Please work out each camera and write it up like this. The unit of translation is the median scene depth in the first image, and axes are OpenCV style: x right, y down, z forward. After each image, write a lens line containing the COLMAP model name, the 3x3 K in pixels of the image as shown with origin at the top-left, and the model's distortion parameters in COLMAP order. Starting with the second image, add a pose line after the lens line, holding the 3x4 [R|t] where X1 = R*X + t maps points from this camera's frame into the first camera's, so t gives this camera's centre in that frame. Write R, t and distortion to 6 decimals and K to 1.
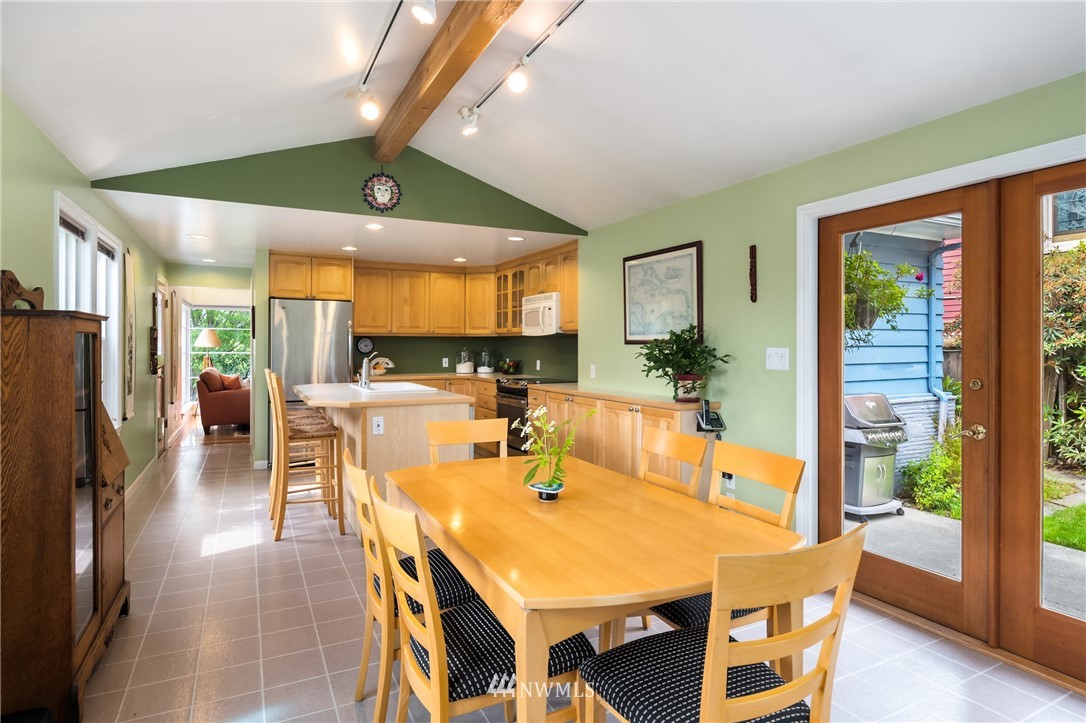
lens RADIAL K [[591.6, 0, 543.4], [0, 591.6, 344.2], [0, 0, 1]] dist [-0.003253, -0.004038]
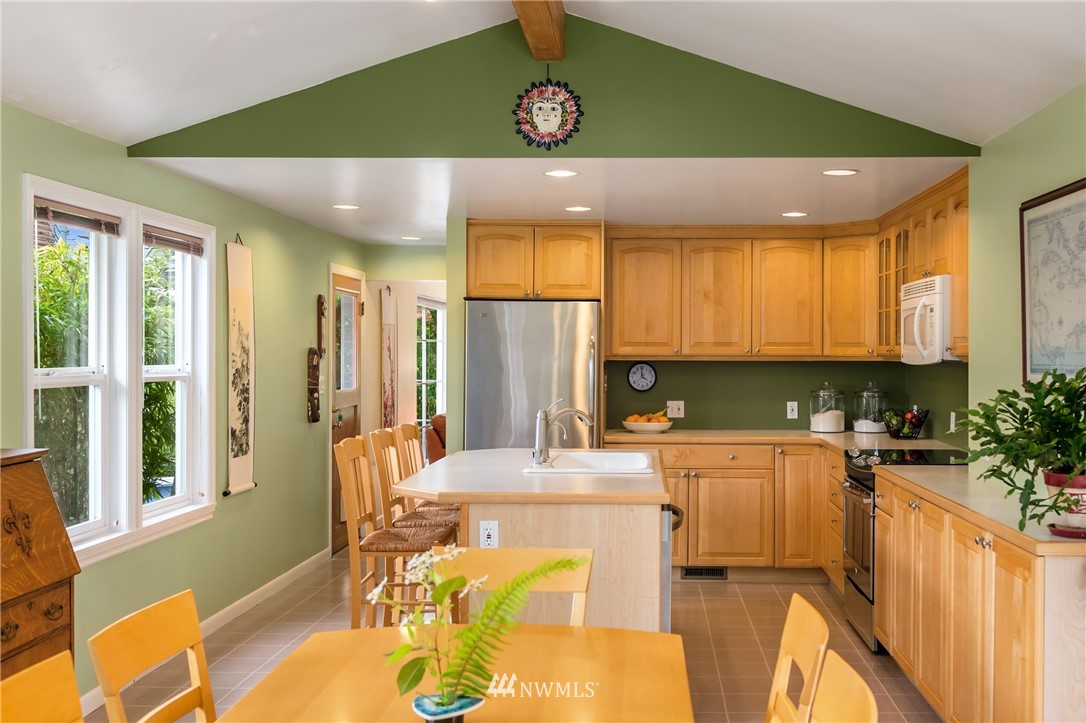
lens RADIAL K [[1119.8, 0, 616.9], [0, 1119.8, 360.0], [0, 0, 1]] dist [-0.006397, 0.000000]
pose [[0.885234, 0.002533, -0.465138, 0.244653], [-0.001029, 0.999993, 0.003488, -0.025844], [0.465144, -0.002609, 0.885231, 0.086575]]
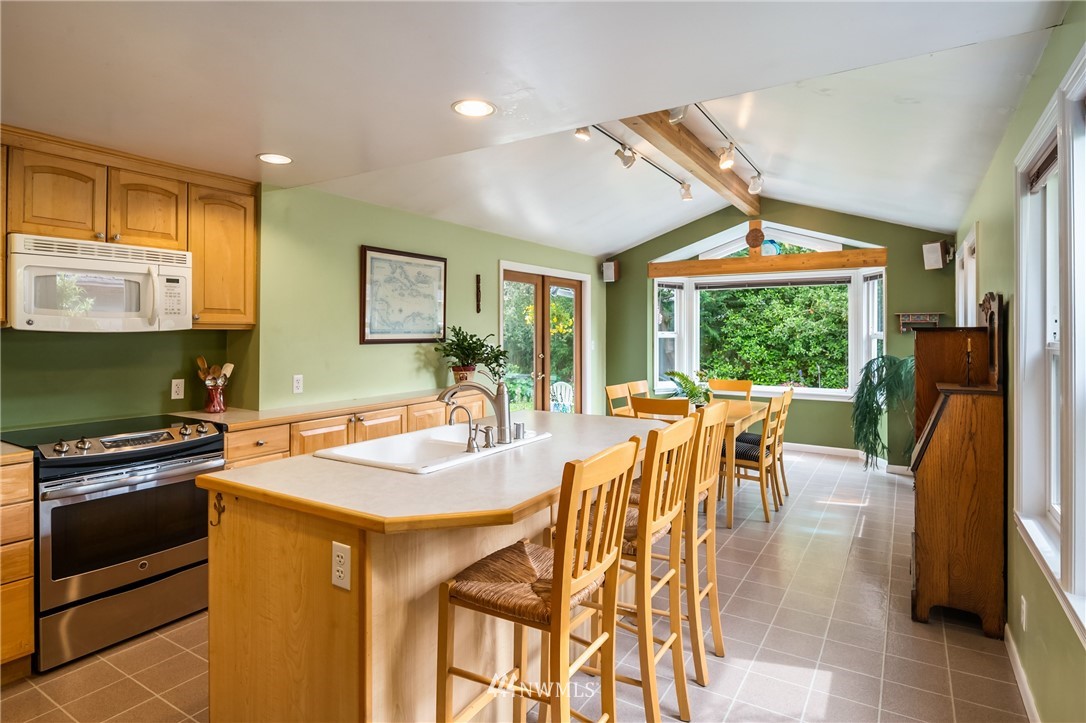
lens RADIAL K [[591.6, 0, 524.2], [0, 591.6, 326.9], [0, 0, 1]] dist [-0.003253, -0.004038]
pose [[-0.508660, -0.005912, 0.860947, -0.689586], [-0.009538, 0.999954, 0.001231, -0.027130], [-0.860915, -0.007585, -0.508693, 1.163003]]
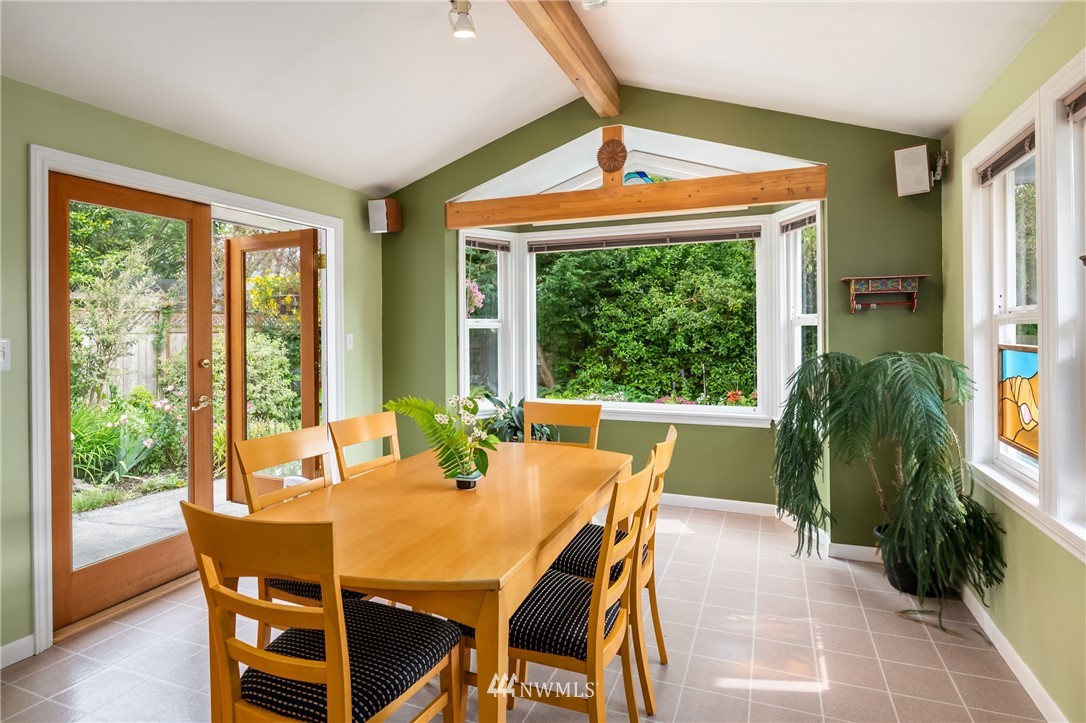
lens RADIAL K [[591.6, 0, 526.3], [0, 591.6, 327.5], [0, 0, 1]] dist [-0.003253, -0.004038]
pose [[-0.656109, -0.003792, 0.754657, -0.326882], [-0.002176, 0.999993, 0.003133, -0.005633], [-0.754663, 0.000413, -0.656112, 0.643800]]
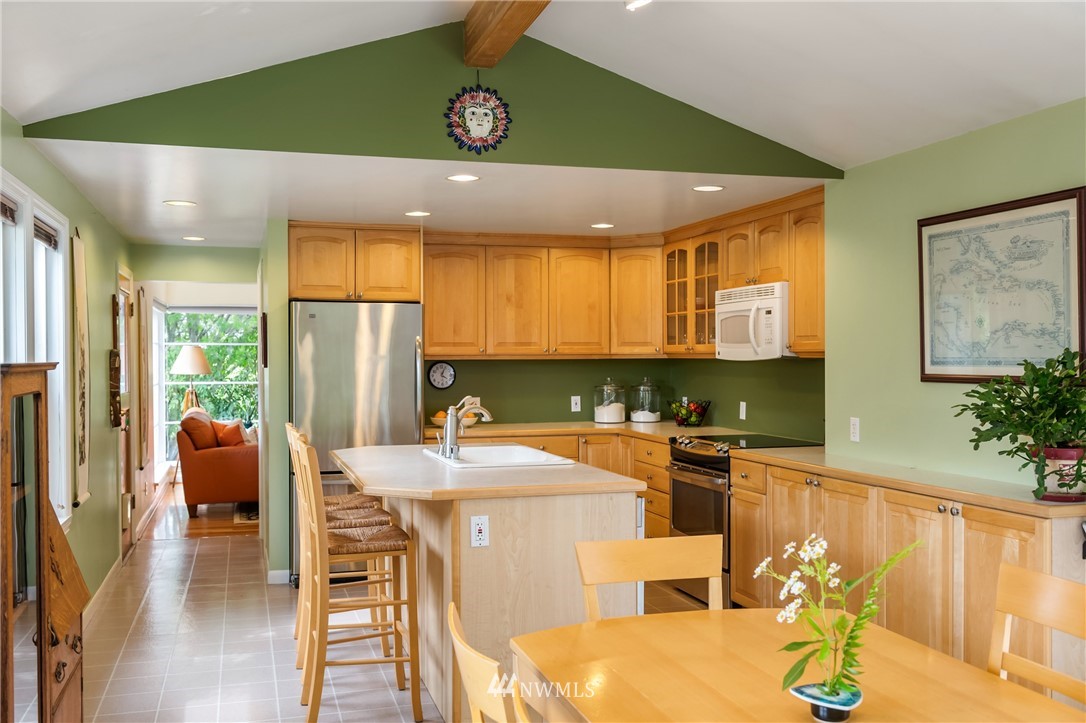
lens RADIAL K [[1017.0, 0, 542.5], [0, 1017.0, 369.6], [0, 0, 1]] dist [-0.001953, 0.000000]
pose [[0.983986, -0.004494, -0.178190, -0.033184], [0.006814, 0.999900, 0.012414, -0.023117], [0.178116, -0.013429, 0.983918, 0.034866]]
